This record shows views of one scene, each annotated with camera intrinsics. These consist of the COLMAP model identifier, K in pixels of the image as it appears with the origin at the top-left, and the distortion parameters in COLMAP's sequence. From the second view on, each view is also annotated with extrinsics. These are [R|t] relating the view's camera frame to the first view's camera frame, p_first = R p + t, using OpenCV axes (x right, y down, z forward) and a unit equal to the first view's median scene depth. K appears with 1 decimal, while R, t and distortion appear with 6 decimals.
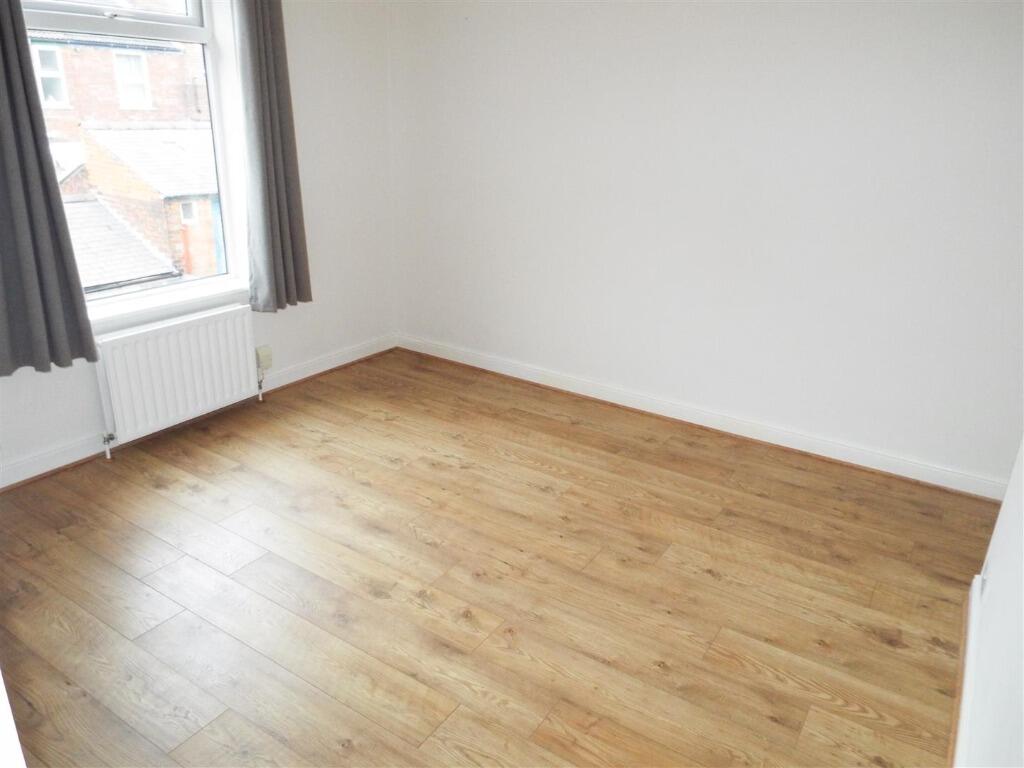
lens RADIAL K [[744.8, 0, 512.7], [0, 744.8, 383.4], [0, 0, 1]] dist [0.011461, 0.009620]
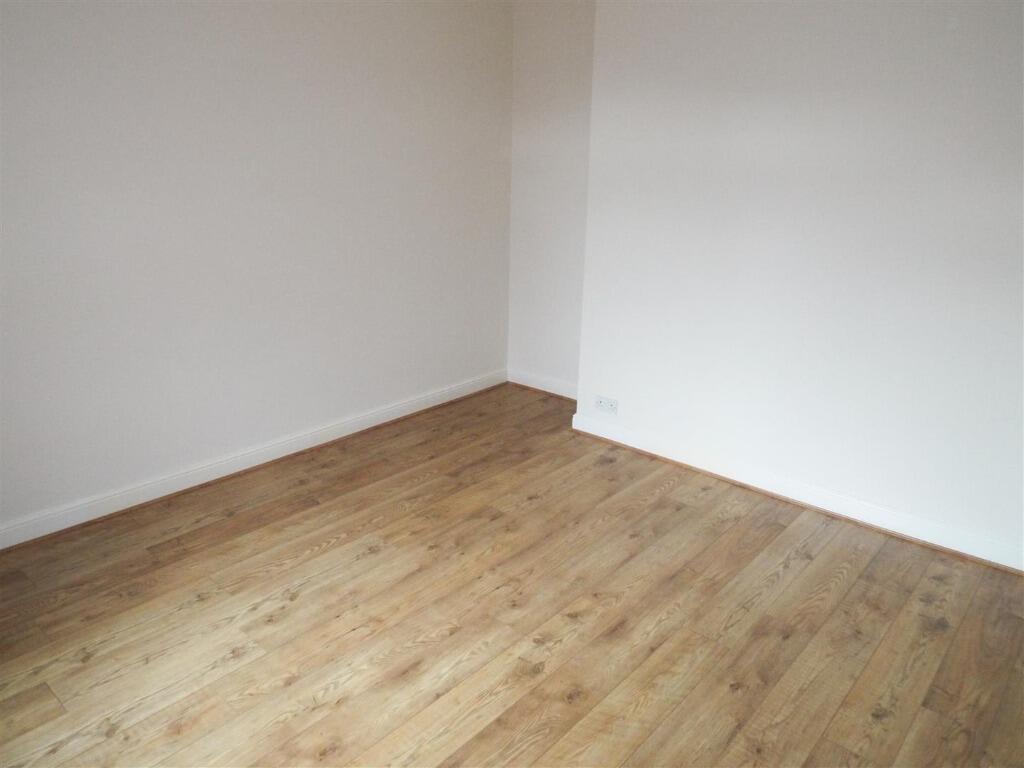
lens RADIAL K [[744.8, 0, 513.0], [0, 744.8, 383.4], [0, 0, 1]] dist [0.011461, 0.009620]
pose [[0.137627, -0.338491, 0.930850, -0.766646], [0.332722, 0.900982, 0.278437, -0.263310], [-0.932928, 0.271394, 0.236623, 0.564358]]
